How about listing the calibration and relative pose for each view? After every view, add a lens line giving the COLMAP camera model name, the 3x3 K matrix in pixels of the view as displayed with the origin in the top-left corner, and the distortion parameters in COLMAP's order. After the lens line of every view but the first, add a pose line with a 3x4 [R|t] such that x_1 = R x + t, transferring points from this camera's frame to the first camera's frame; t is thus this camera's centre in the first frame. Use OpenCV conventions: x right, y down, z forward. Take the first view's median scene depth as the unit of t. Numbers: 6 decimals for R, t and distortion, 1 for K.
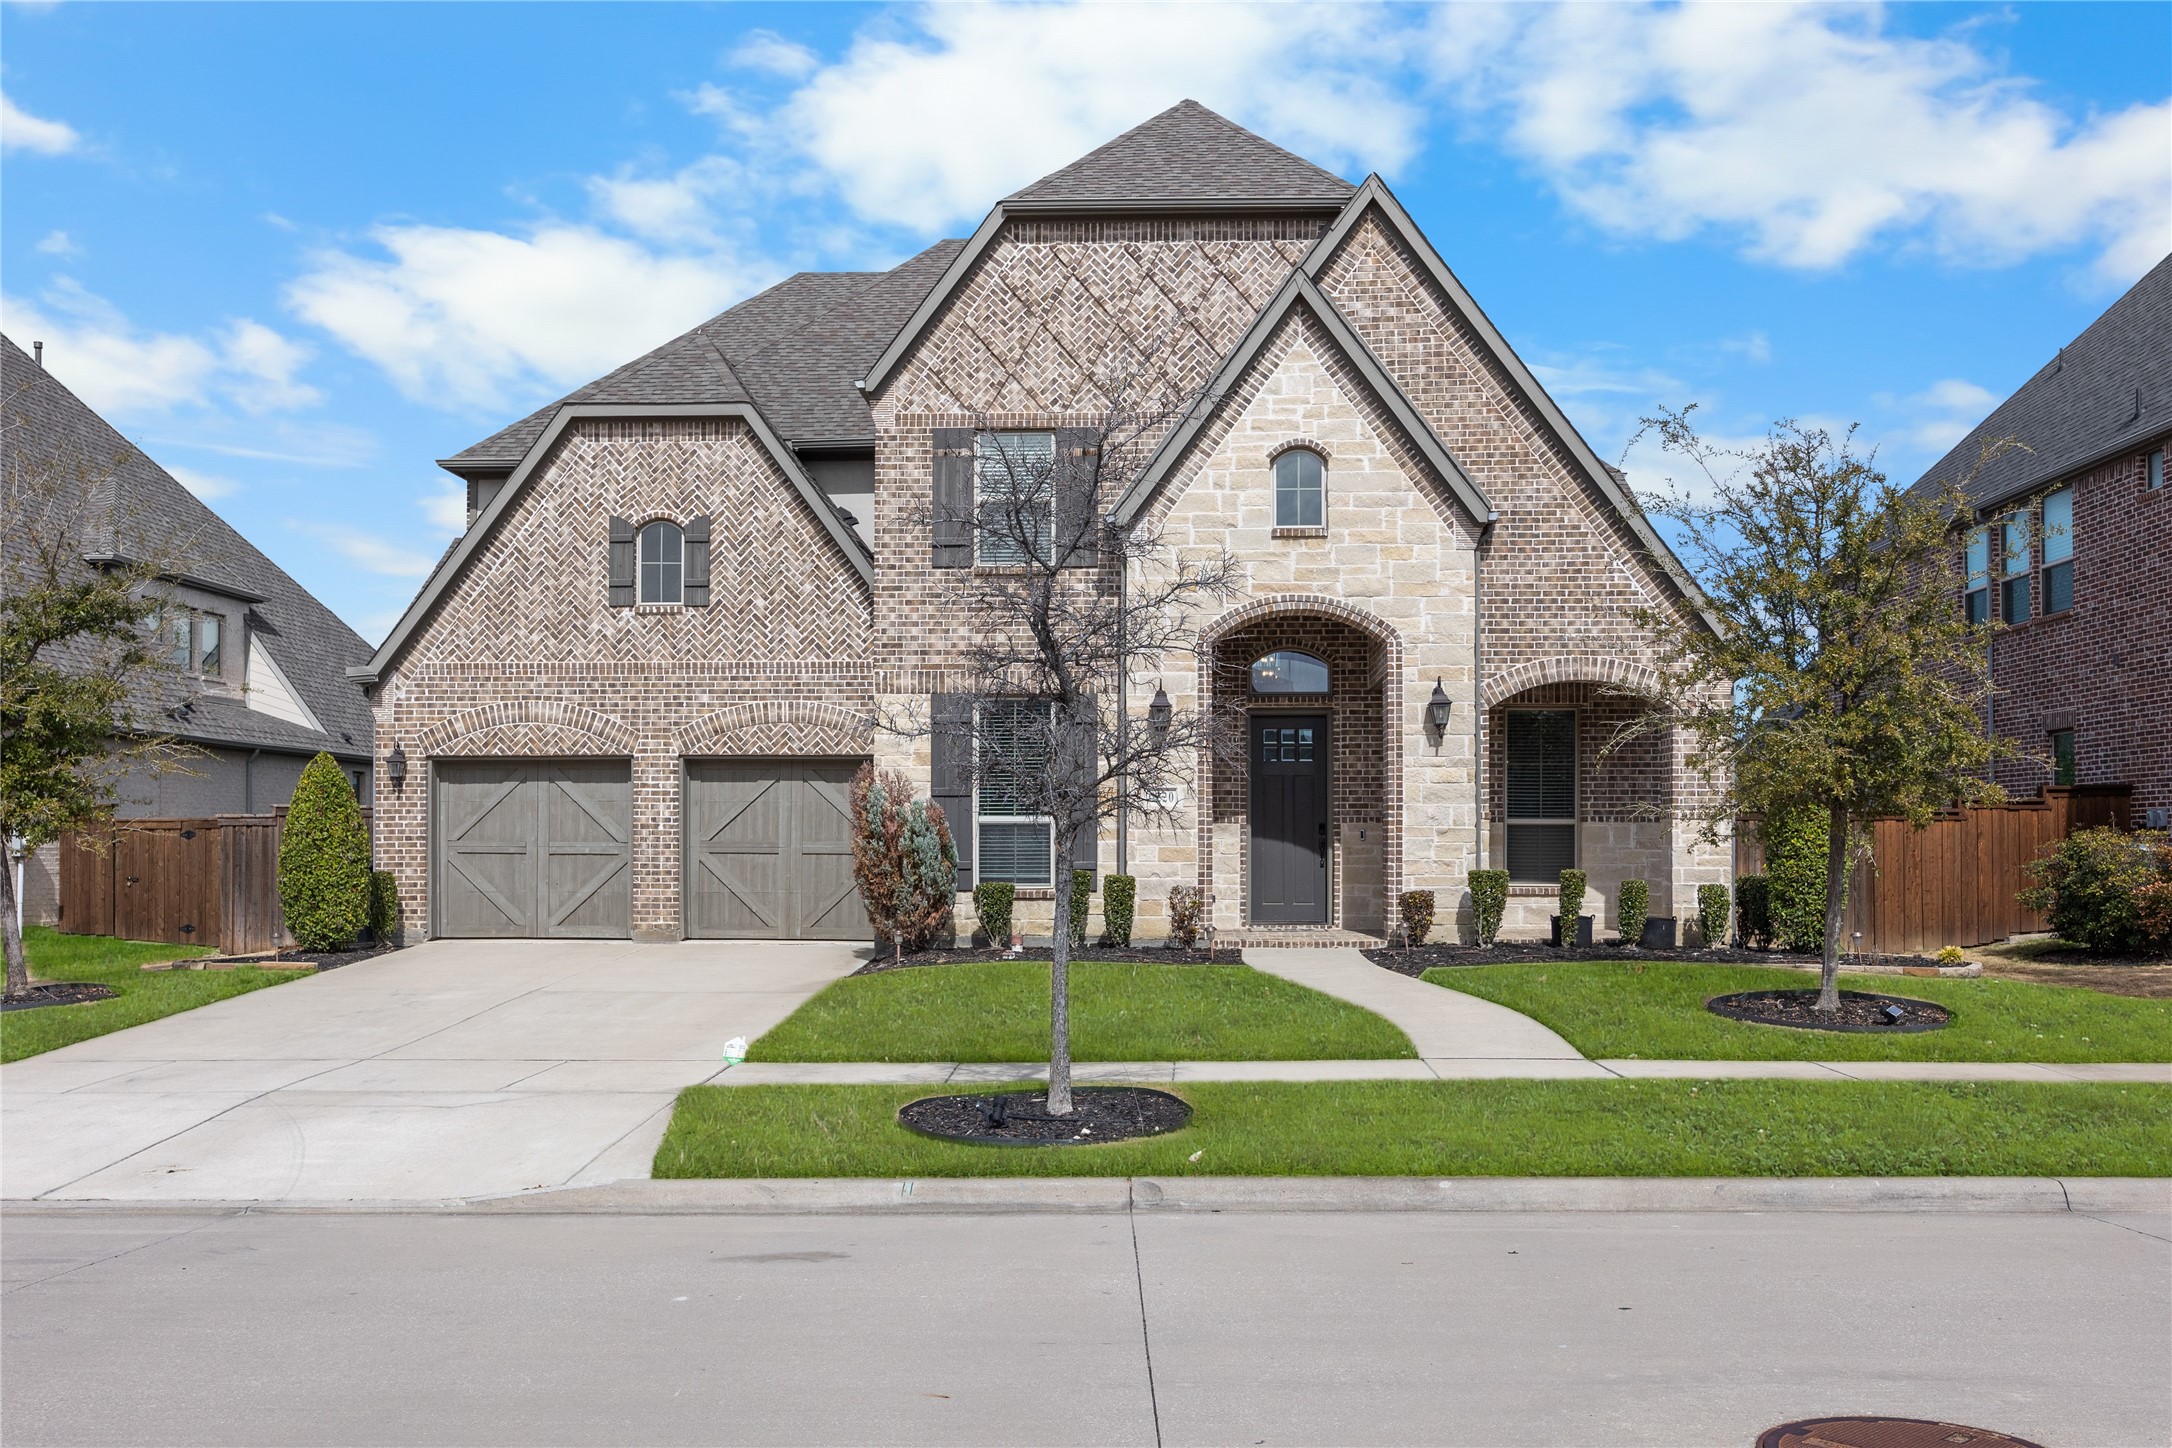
lens RADIAL K [[2001.7, 0, 1086.0], [0, 2001.7, 724.0], [0, 0, 1]] dist [0.000619, 0.001265]
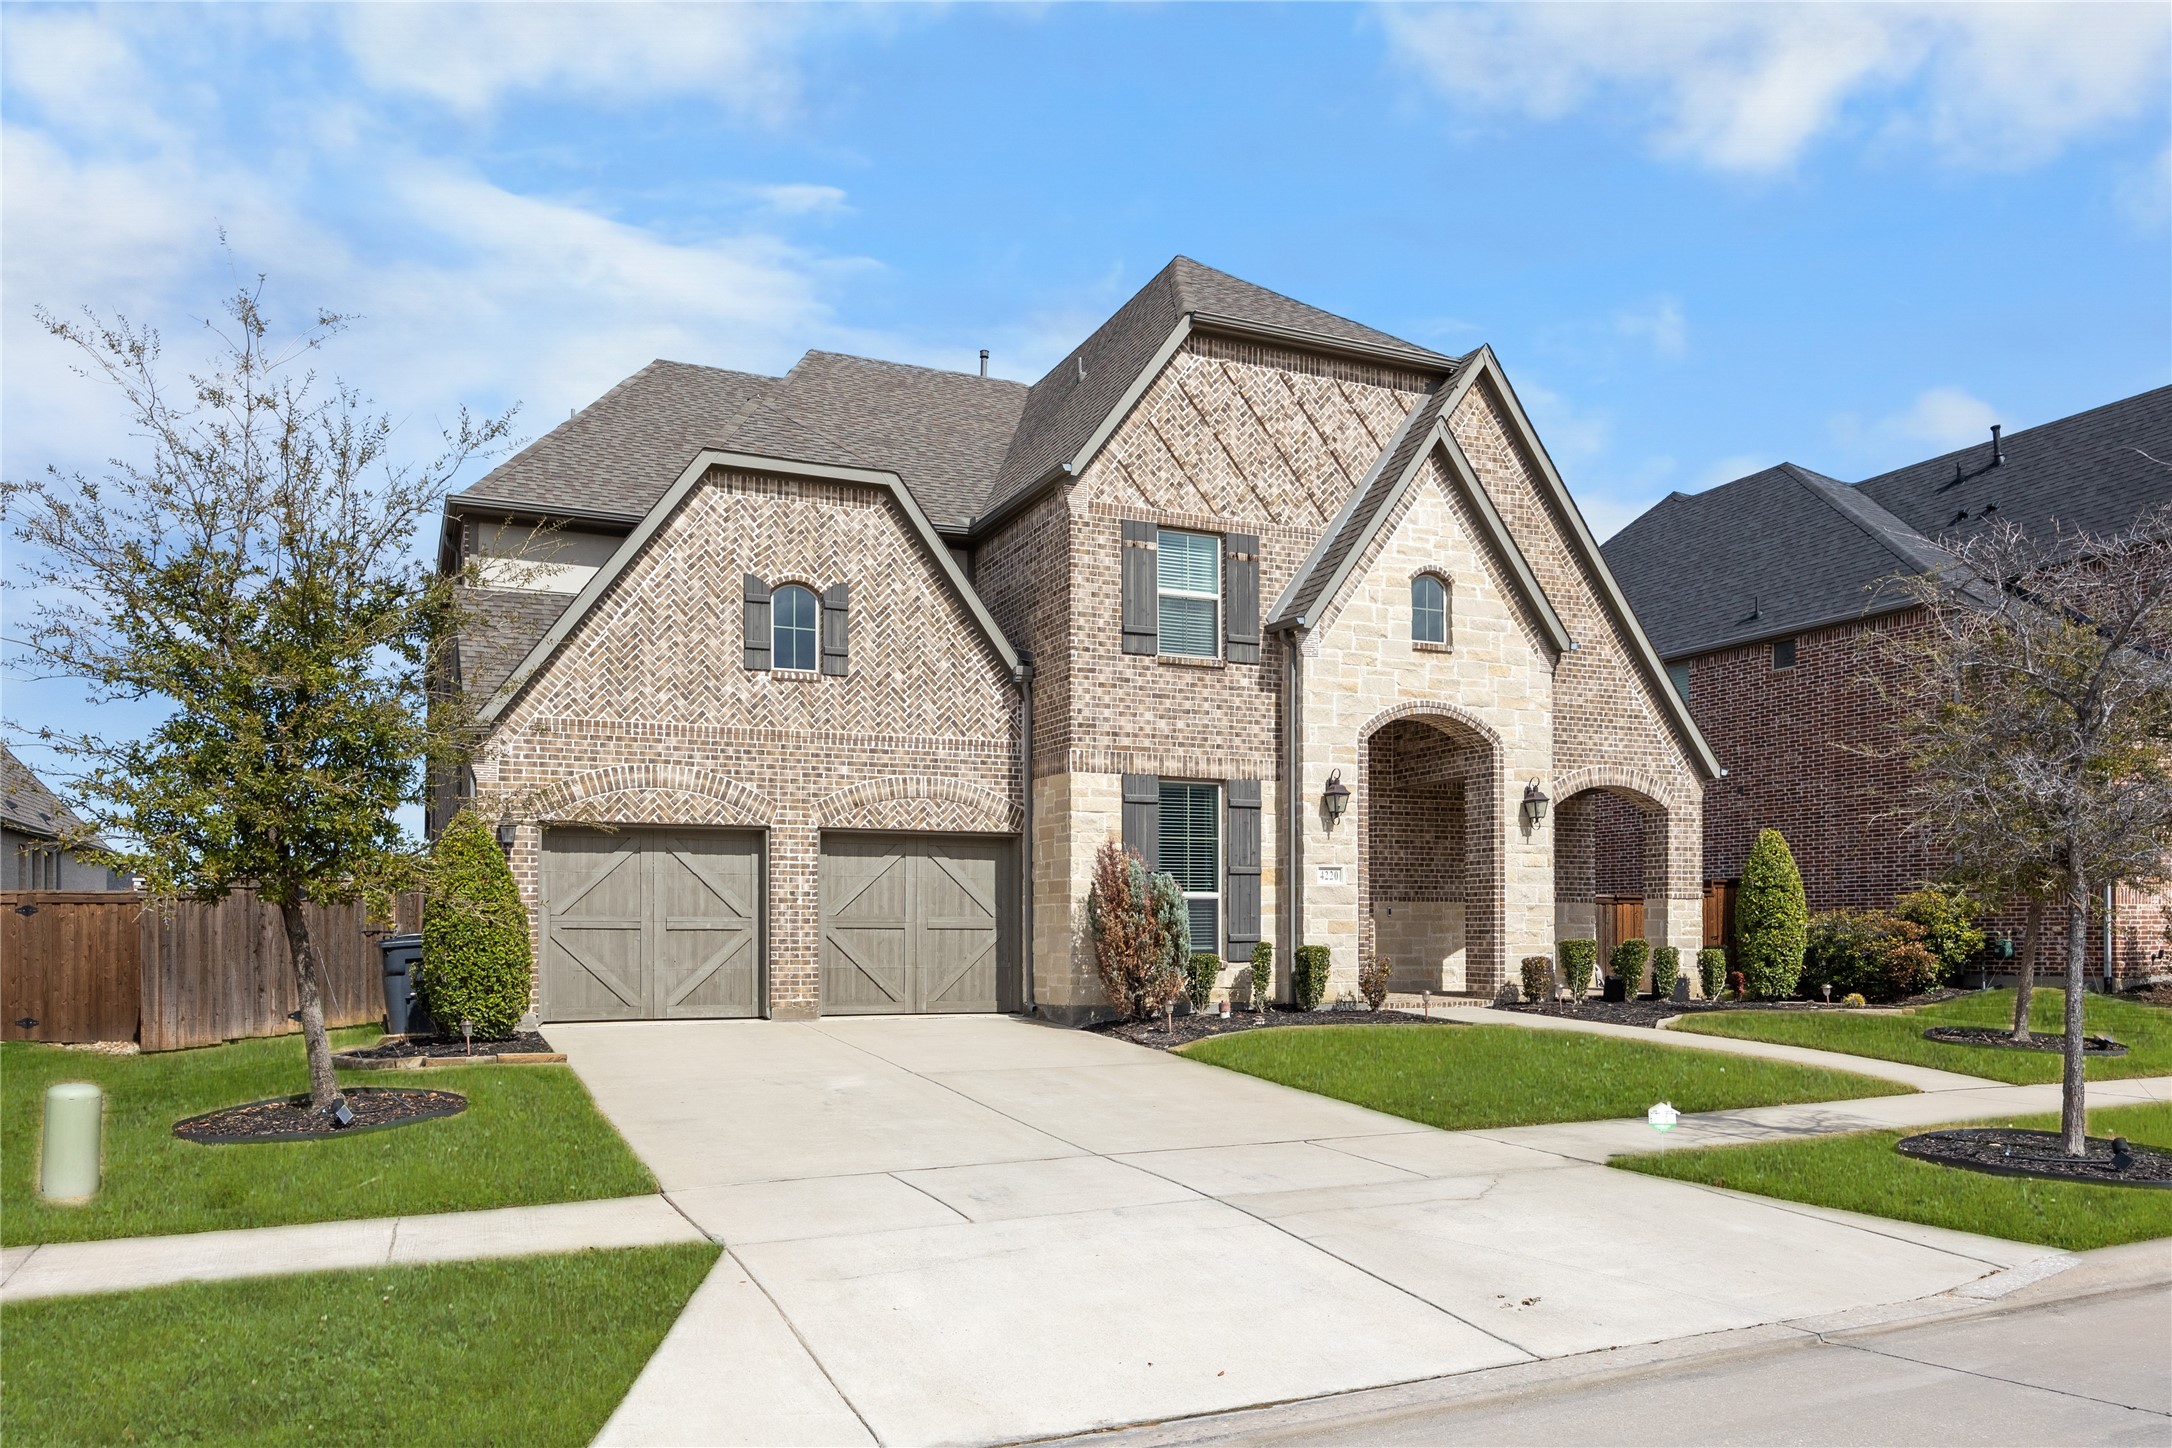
lens RADIAL K [[1574.4, 0, 1086.1], [0, 1574.4, 870.8], [0, 0, 1]] dist [-0.001916, -0.000595]
pose [[0.885755, 0.015344, 0.463900, -0.442743], [-0.024927, 0.999584, 0.014534, 0.022302], [-0.463484, -0.024437, 0.885768, 0.262621]]
